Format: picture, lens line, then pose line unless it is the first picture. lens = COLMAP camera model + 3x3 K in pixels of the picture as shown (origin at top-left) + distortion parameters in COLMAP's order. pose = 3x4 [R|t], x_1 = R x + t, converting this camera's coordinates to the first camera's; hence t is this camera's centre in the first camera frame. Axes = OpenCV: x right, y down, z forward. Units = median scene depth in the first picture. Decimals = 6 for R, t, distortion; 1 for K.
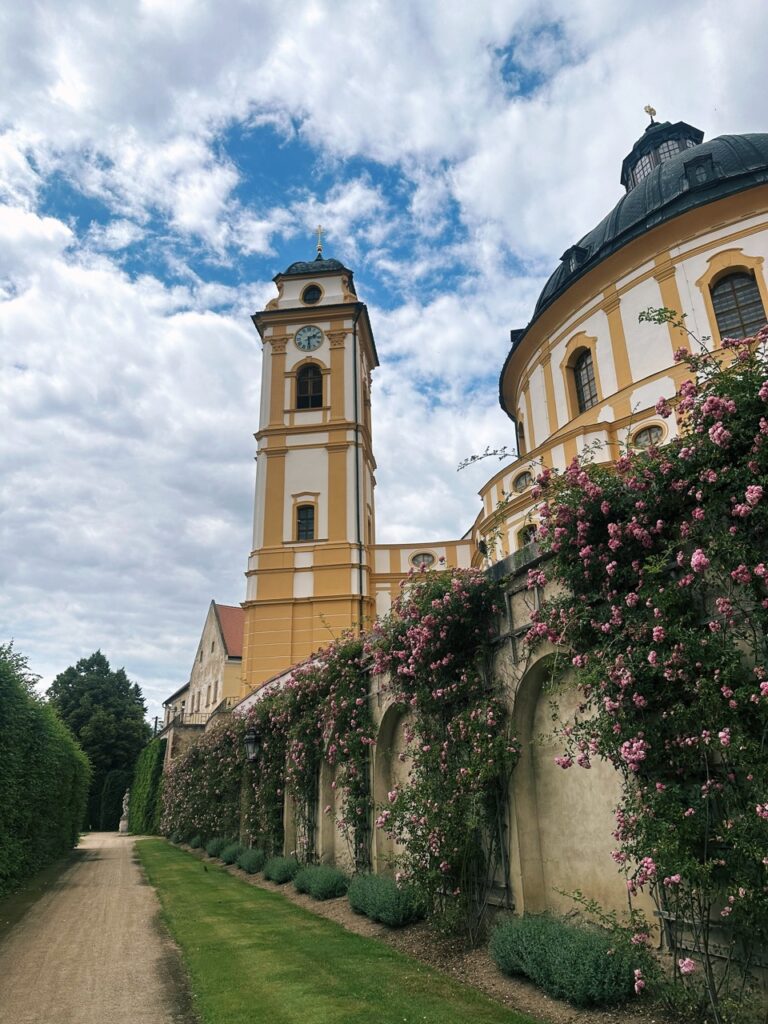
lens RADIAL K [[710.9, 0, 387.0], [0, 710.9, 513.9], [0, 0, 1]] dist [0.174055, -0.314089]
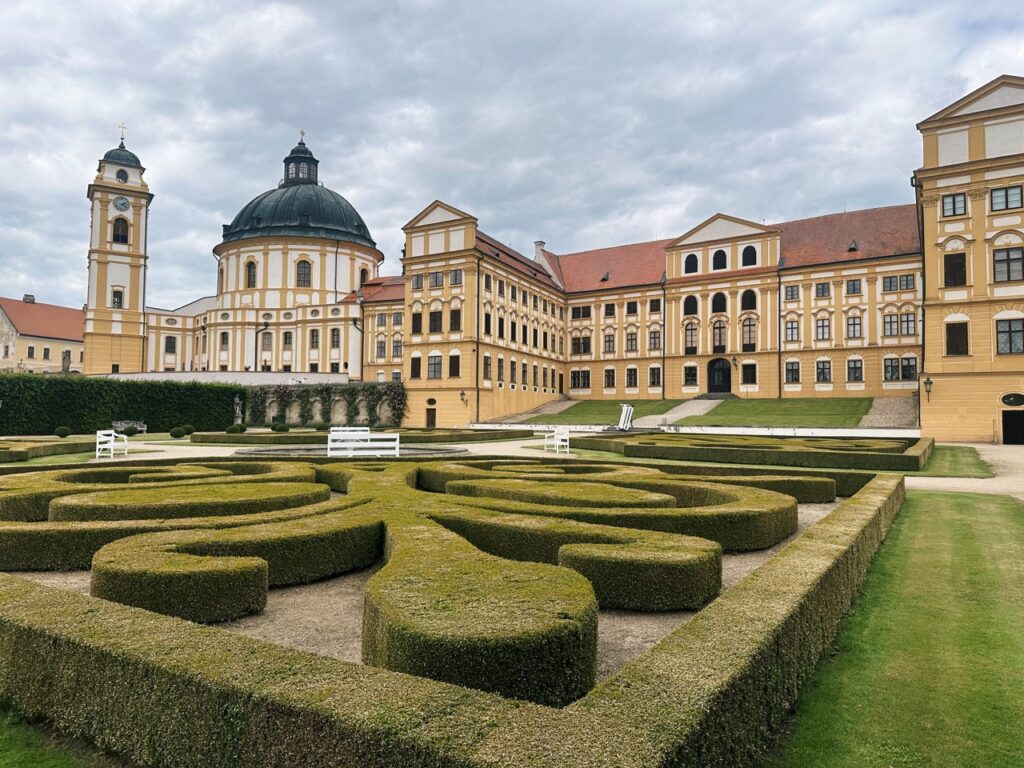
lens RADIAL K [[710.9, 0, 516.9], [0, 710.9, 383.0], [0, 0, 1]] dist [0.174055, -0.314089]
pose [[0.771450, 0.067023, 0.632750, -0.539893], [-0.264195, 0.938404, 0.222708, -0.548106], [-0.578848, -0.338978, 0.741639, -1.434816]]
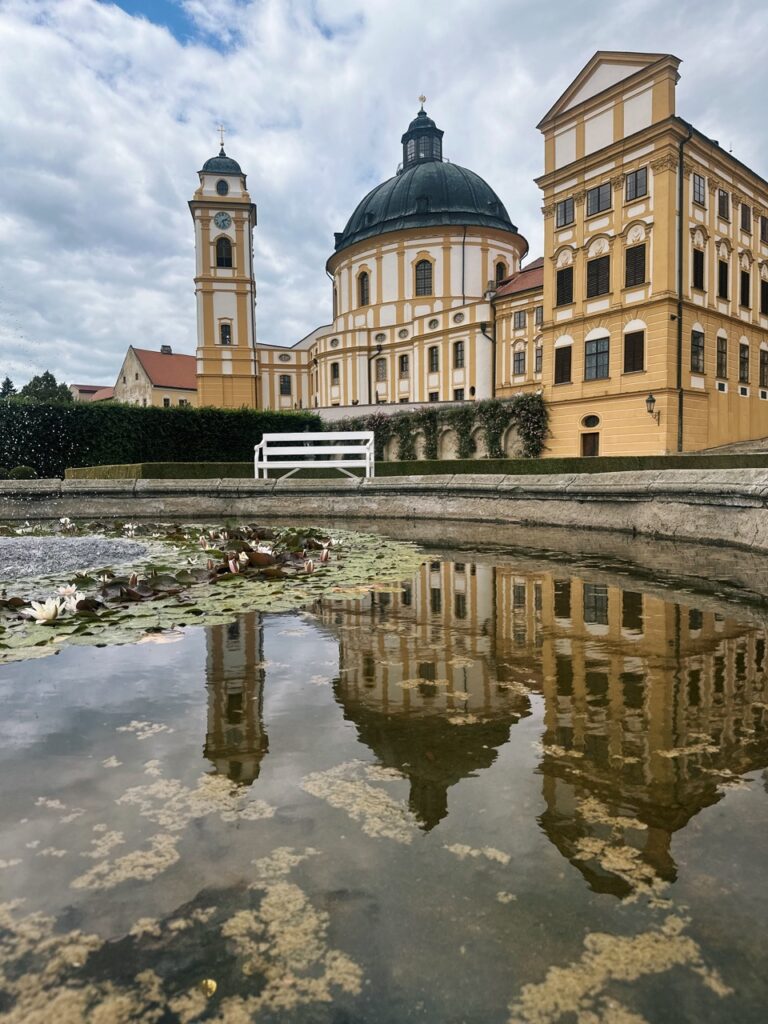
lens RADIAL K [[711.5, 0, 384.0], [0, 711.5, 512.0], [0, 0, 1]] dist [0.173048, -0.326372]
pose [[0.960880, 0.000744, 0.276962, -0.231267], [-0.114951, 0.910871, 0.396360, -0.359982], [-0.251982, -0.412692, 0.875323, -1.008867]]
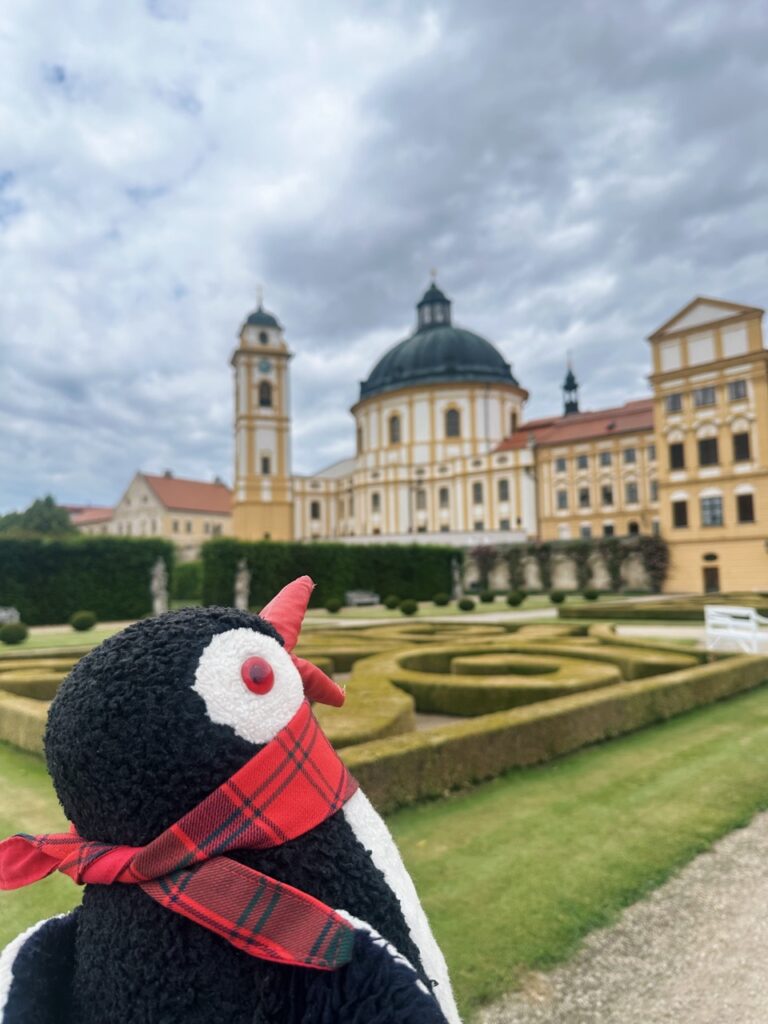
lens RADIAL K [[732.1, 0, 378.2], [0, 732.1, 513.7], [0, 0, 1]] dist [0.191618, -0.449569]
pose [[0.904437, 0.049839, 0.423685, -0.696290], [-0.161847, 0.958990, 0.232686, -0.396710], [-0.394713, -0.279023, 0.875413, -1.065672]]
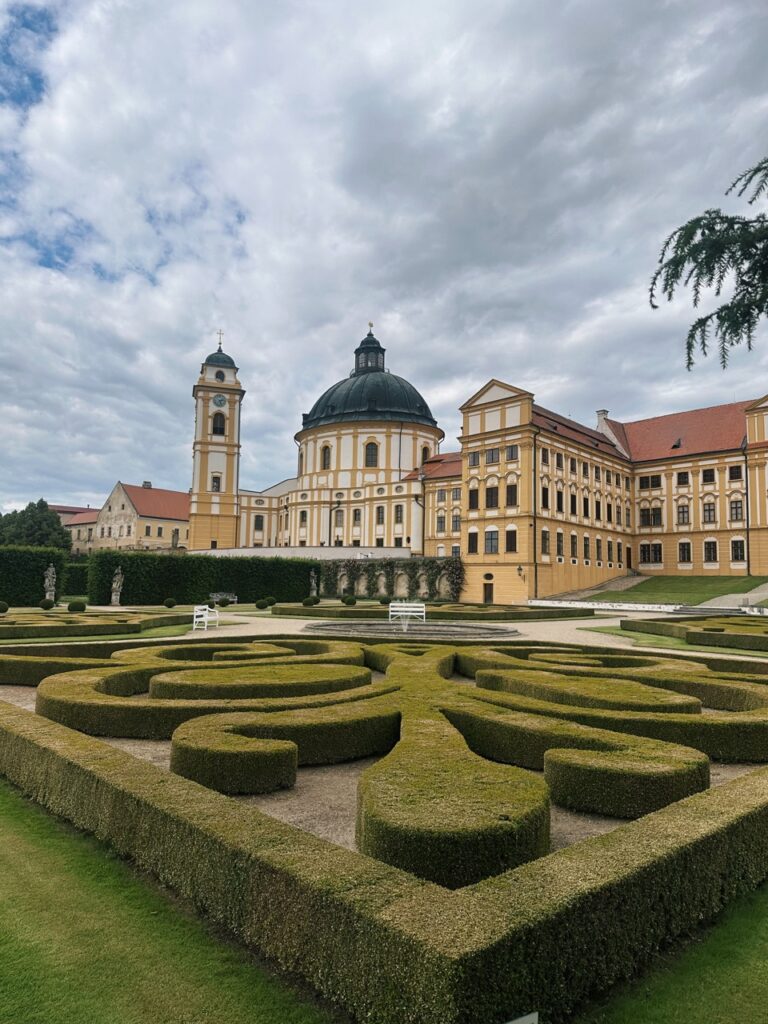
lens RADIAL K [[710.9, 0, 387.0], [0, 710.9, 513.9], [0, 0, 1]] dist [0.174055, -0.314089]
pose [[0.912392, 0.086048, 0.400171, -0.540433], [-0.191741, 0.953601, 0.232119, -0.565062], [-0.361630, -0.288513, 0.886557, -1.455192]]
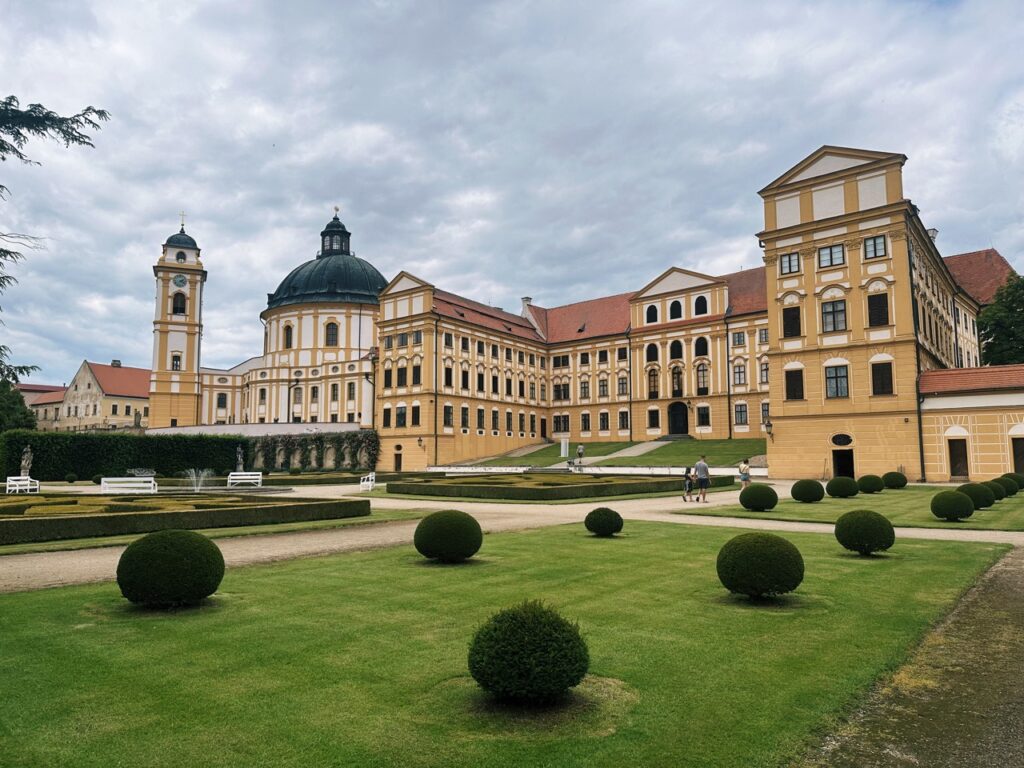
lens RADIAL K [[711.5, 0, 510.9], [0, 711.5, 386.4], [0, 0, 1]] dist [0.173048, -0.326372]
pose [[0.857670, 0.077294, 0.508358, -0.382599], [-0.208904, 0.955749, 0.207131, -0.667381], [-0.469853, -0.283848, 0.835864, -1.714162]]
